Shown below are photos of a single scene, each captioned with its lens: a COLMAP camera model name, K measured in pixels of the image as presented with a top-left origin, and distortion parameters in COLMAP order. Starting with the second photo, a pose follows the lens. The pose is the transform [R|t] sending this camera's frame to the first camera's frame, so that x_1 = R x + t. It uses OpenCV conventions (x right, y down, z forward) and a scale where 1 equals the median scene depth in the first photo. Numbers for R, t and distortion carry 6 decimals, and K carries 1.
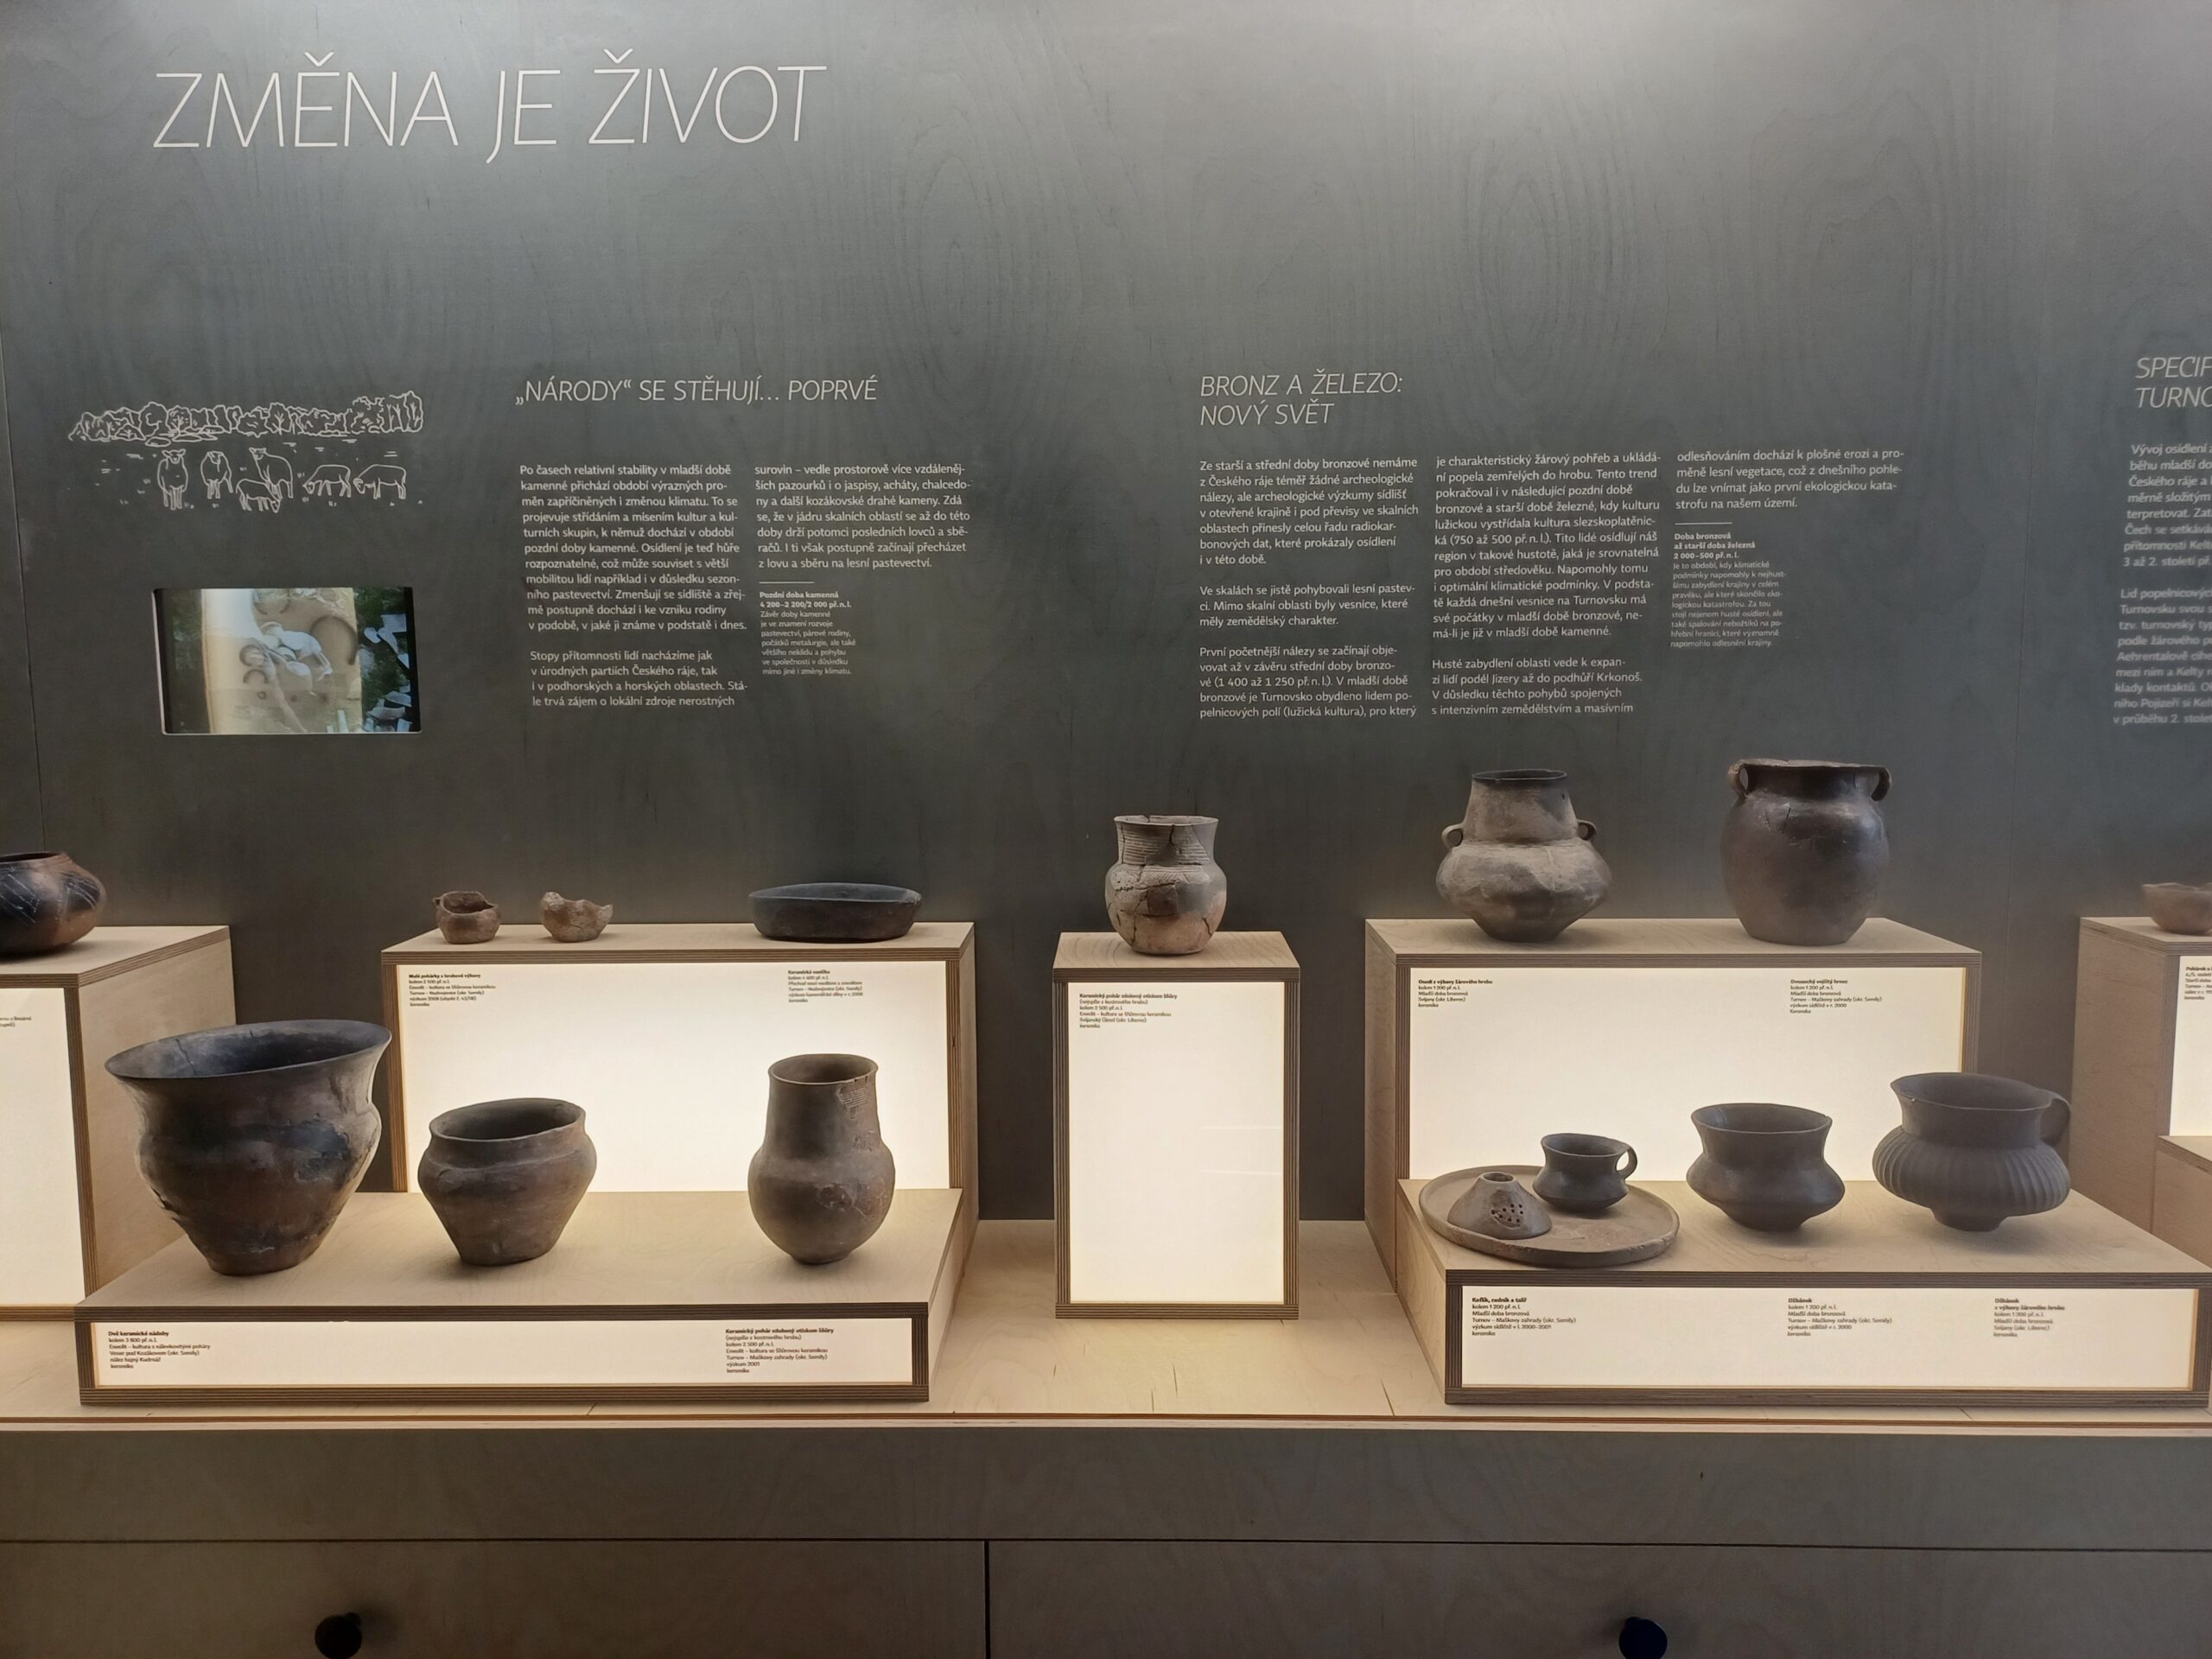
lens RADIAL K [[1616.6, 0, 1045.7], [0, 1616.6, 838.7], [0, 0, 1]] dist [0.085400, -0.088887]
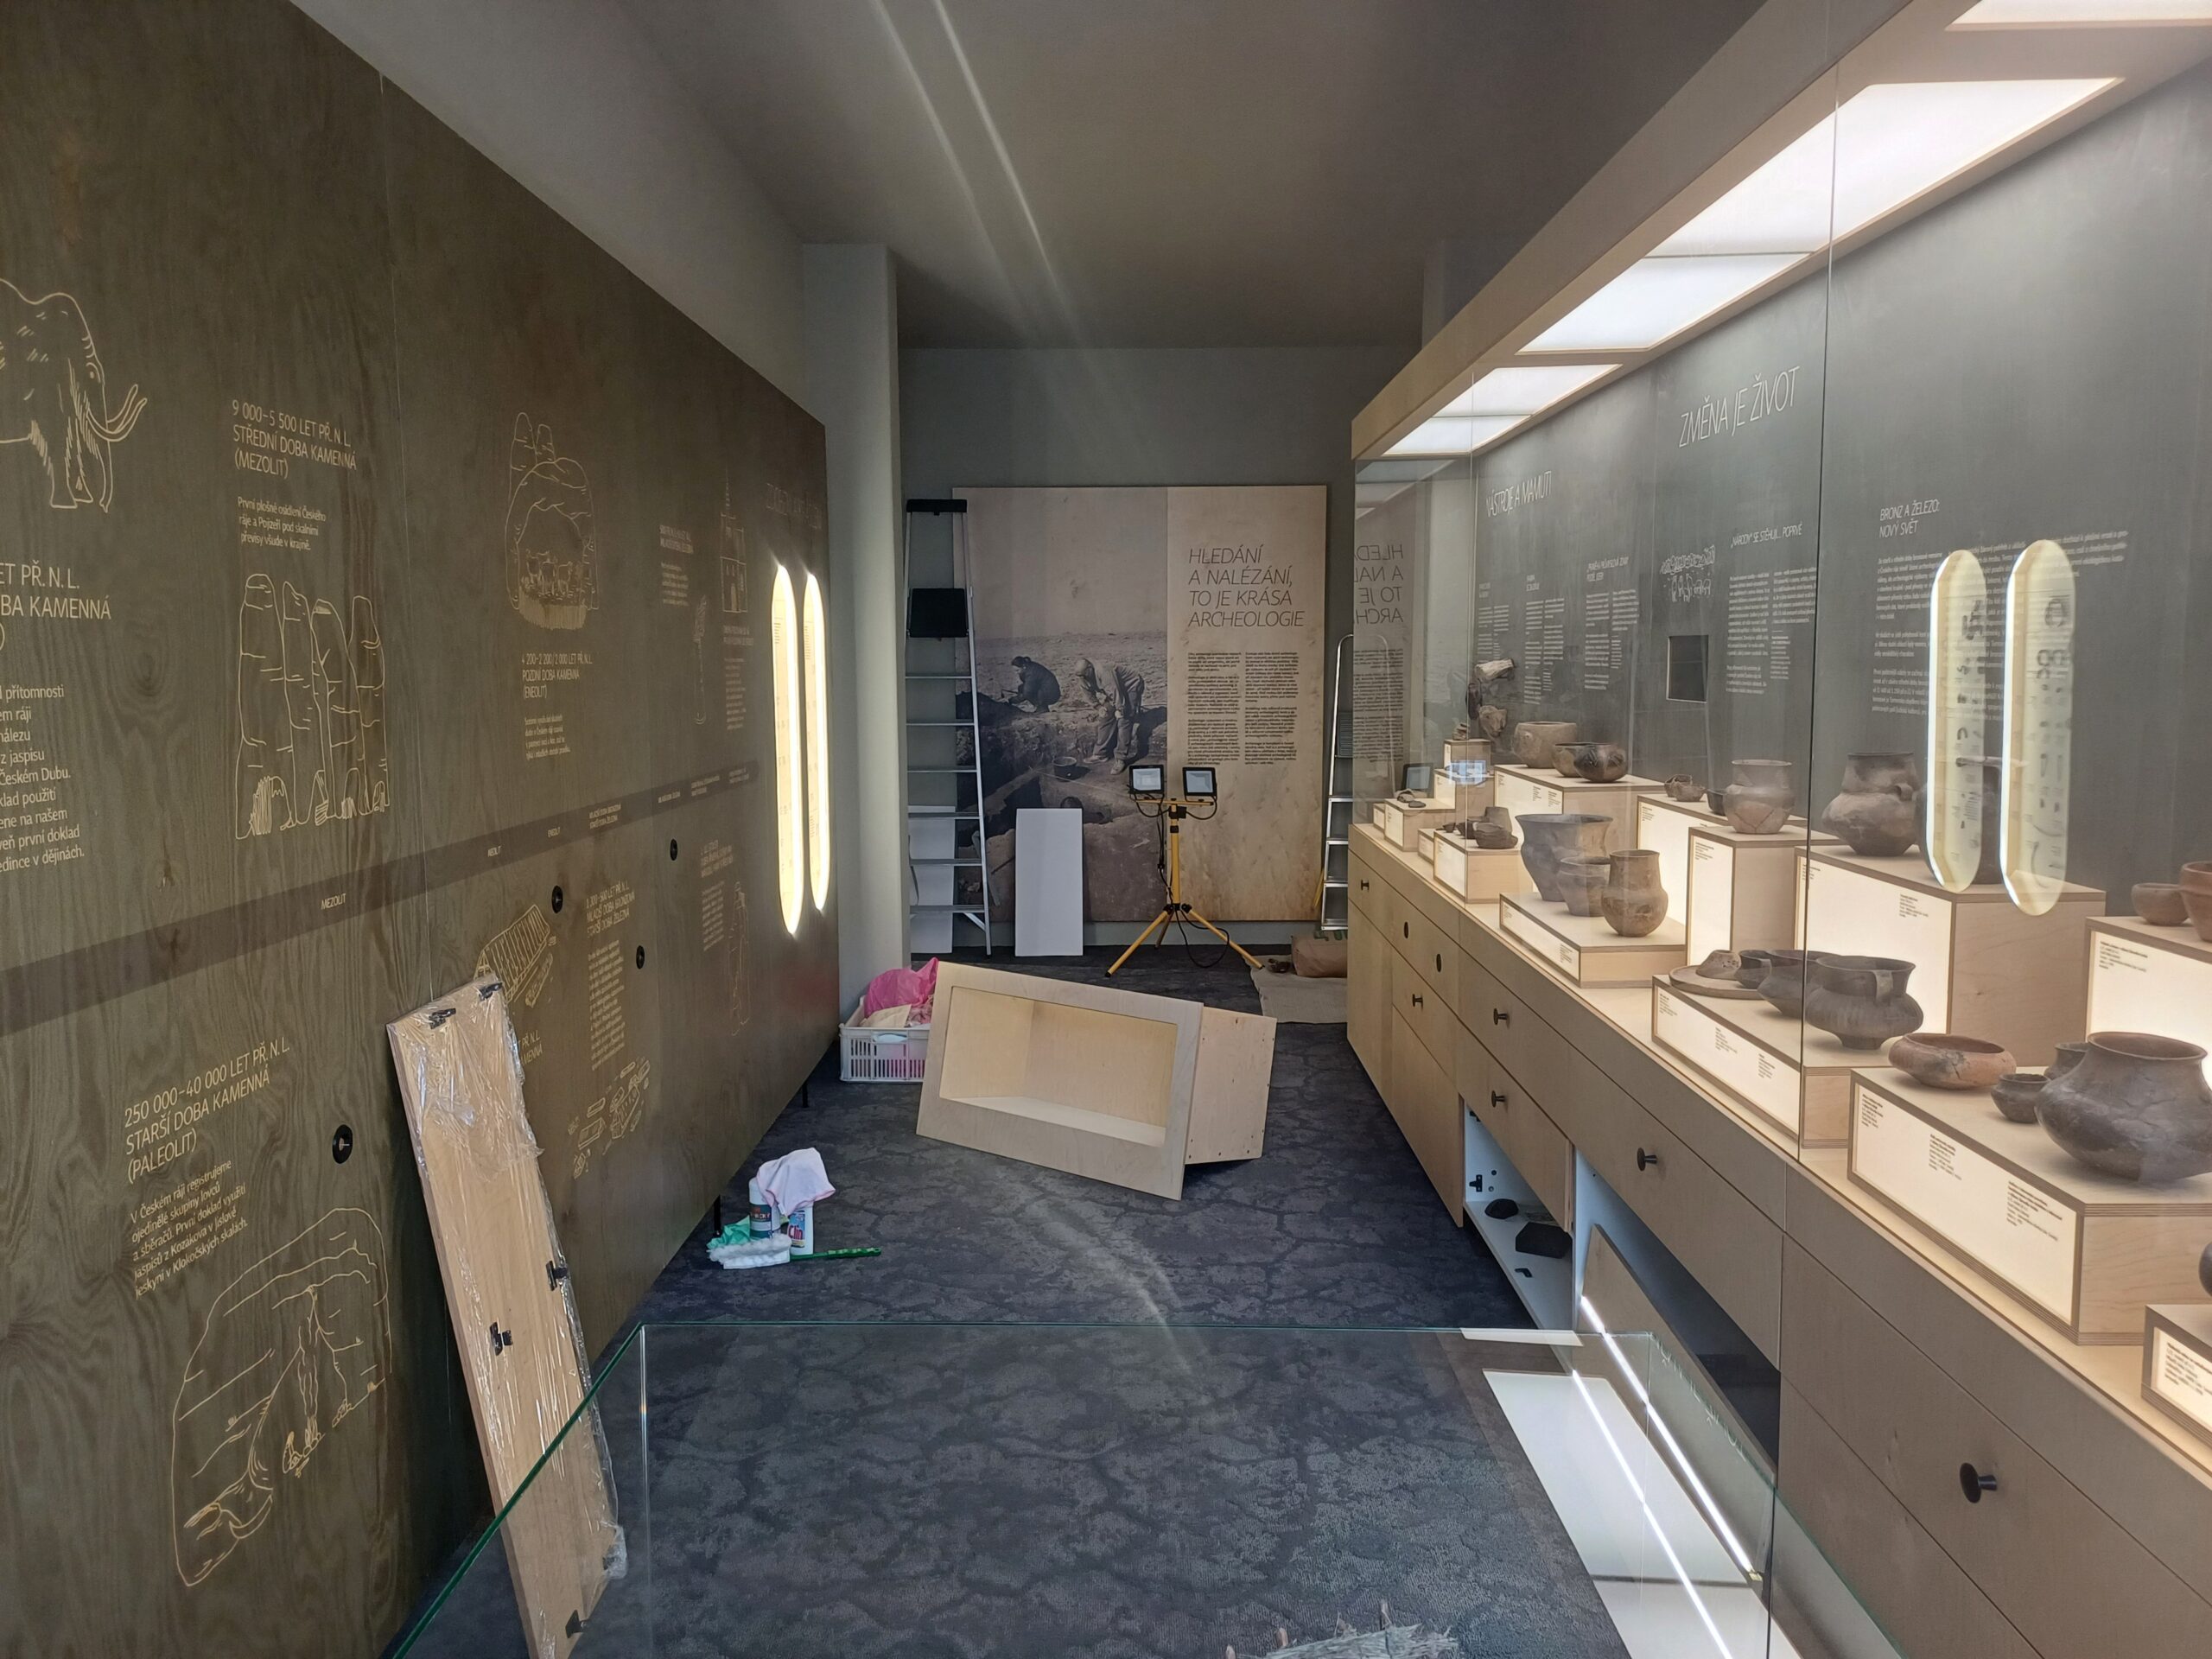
lens RADIAL K [[1616.6, 0, 1084.3], [0, 1616.6, 837.6], [0, 0, 1]] dist [0.085400, -0.088887]
pose [[0.003876, 0.123294, -0.992363, 1.814795], [-0.118455, 0.985440, 0.121971, -0.057800], [0.992952, 0.117078, 0.018425, 0.185272]]
